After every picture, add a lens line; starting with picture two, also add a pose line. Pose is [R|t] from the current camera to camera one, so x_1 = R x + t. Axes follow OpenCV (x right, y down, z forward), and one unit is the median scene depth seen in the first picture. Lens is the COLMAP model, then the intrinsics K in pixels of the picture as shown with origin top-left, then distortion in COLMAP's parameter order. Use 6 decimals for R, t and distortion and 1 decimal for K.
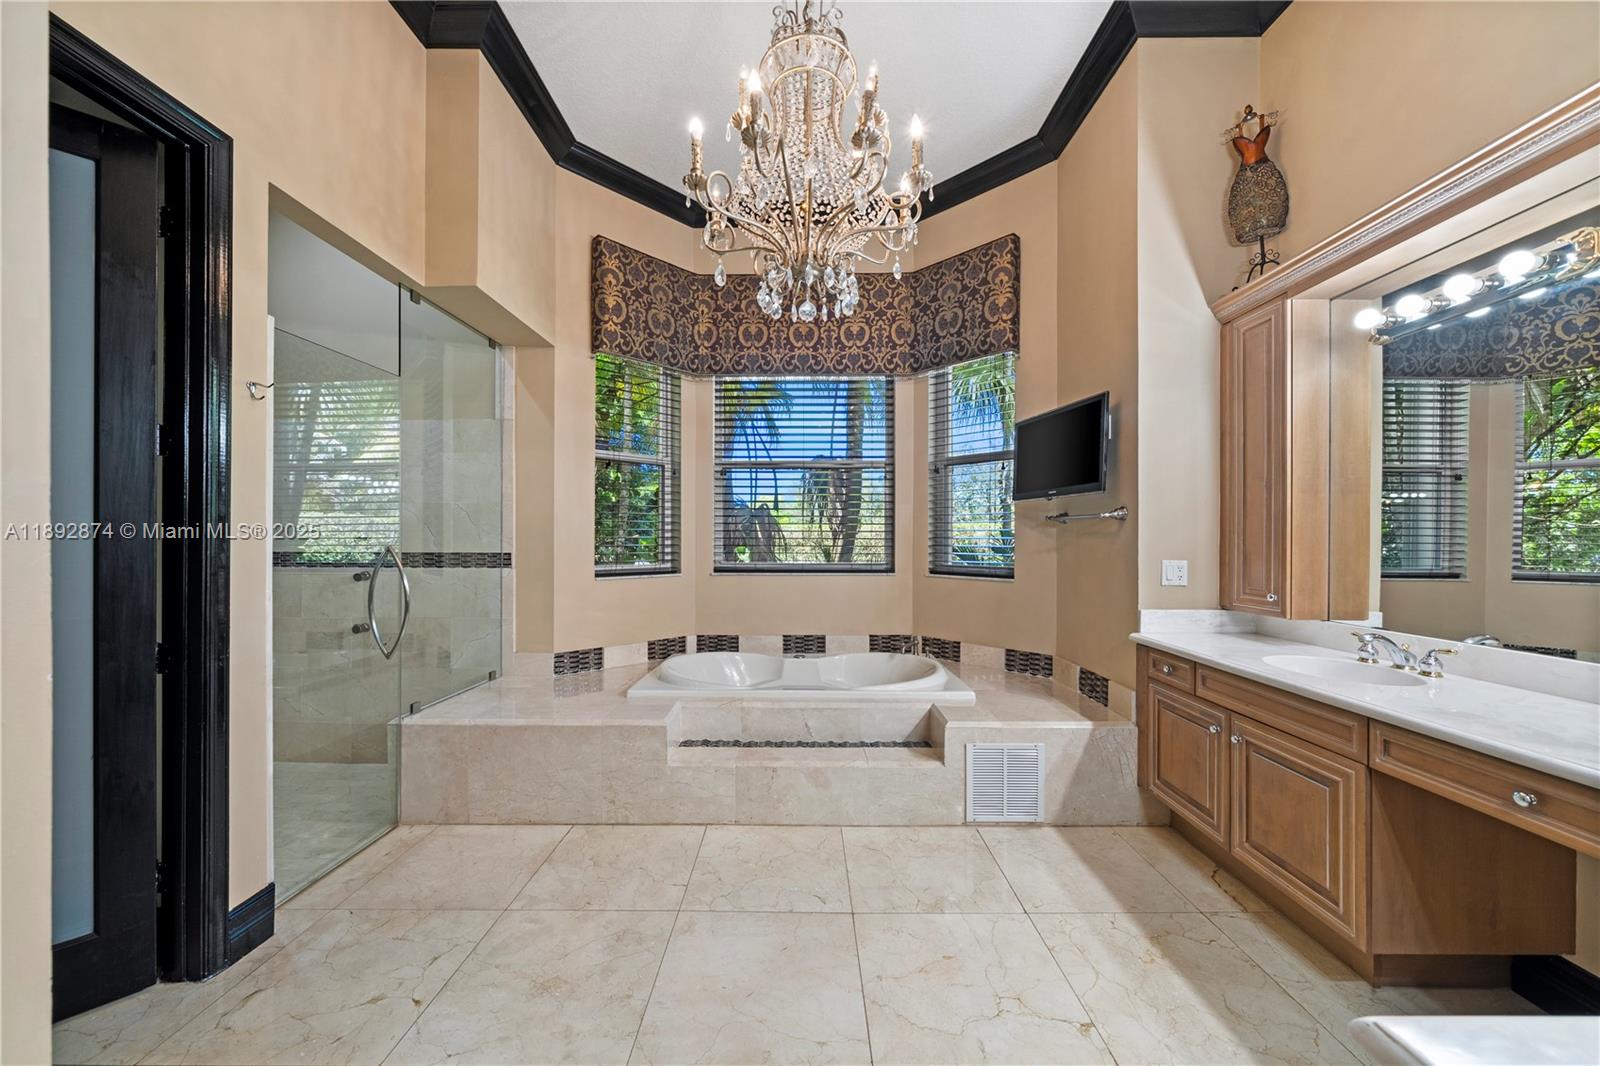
lens RADIAL K [[581.0, 0, 800.0], [0, 581.0, 533.0], [0, 0, 1]] dist [0.000438, -0.000108]
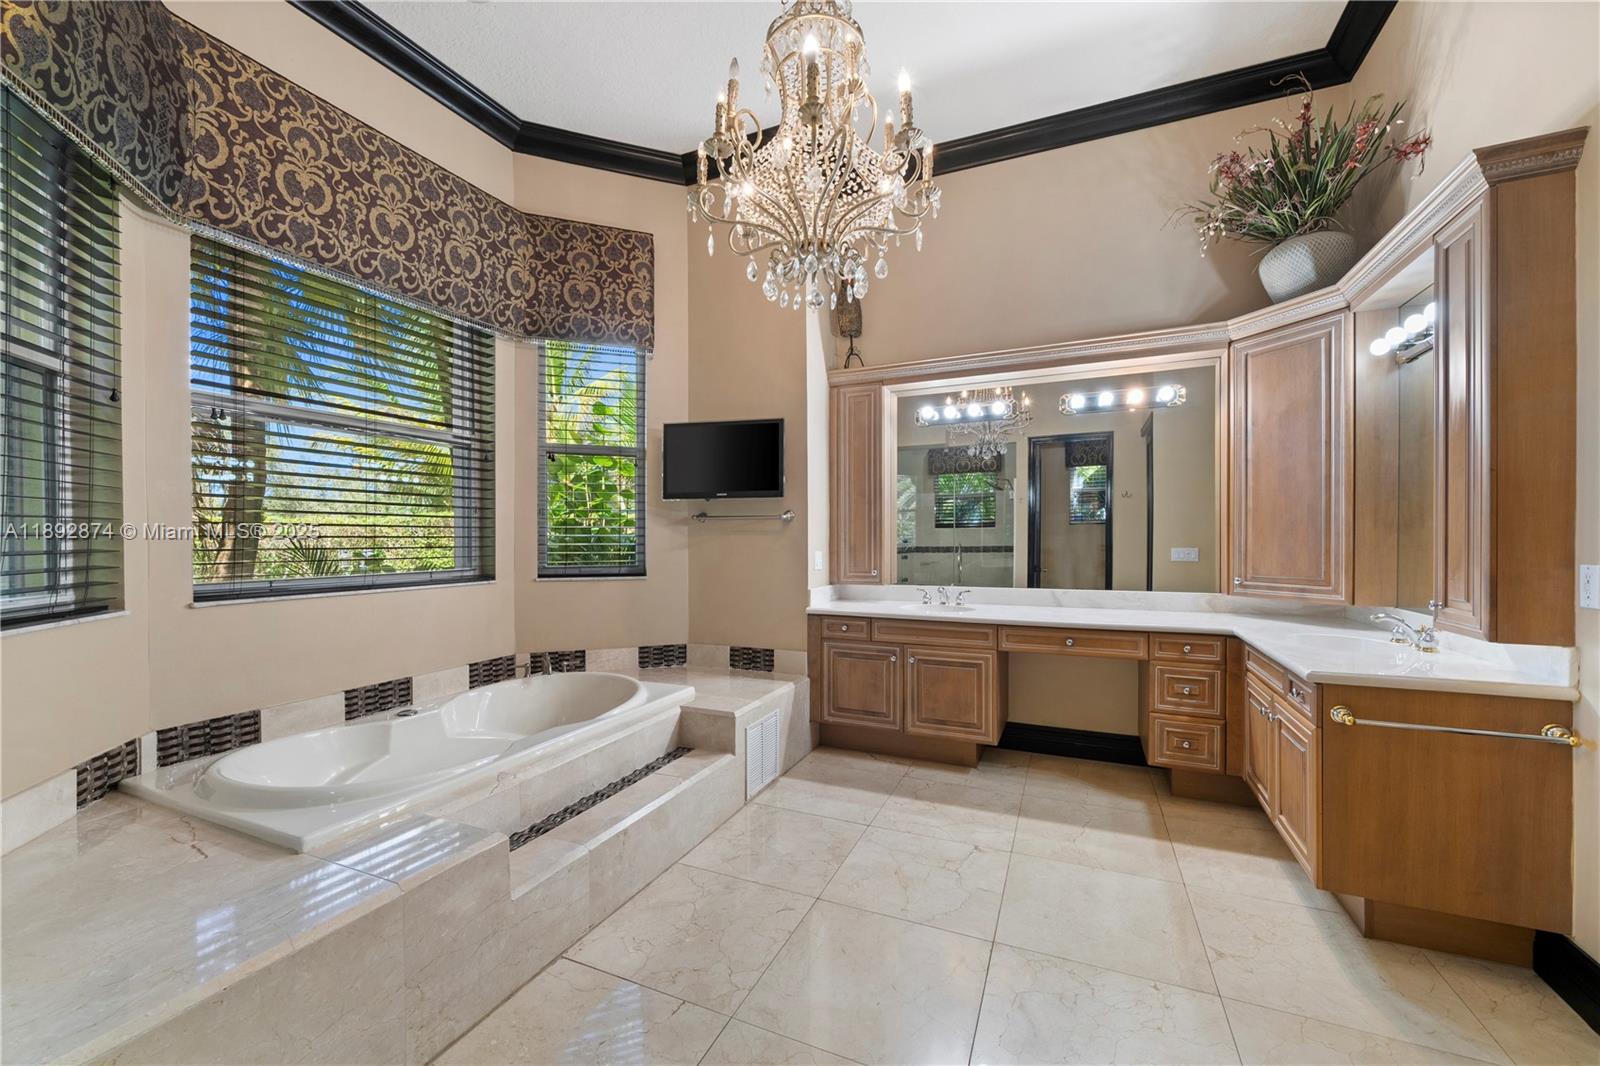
lens RADIAL K [[621.6, 0, 800.0], [0, 621.6, 533.0], [0, 0, 1]] dist [0.003746, 0.000294]
pose [[0.398472, 0.003222, 0.917175, -0.652859], [-0.005409, 0.999985, -0.001162, 0.004971], [-0.917164, -0.004498, 0.398483, 0.411324]]
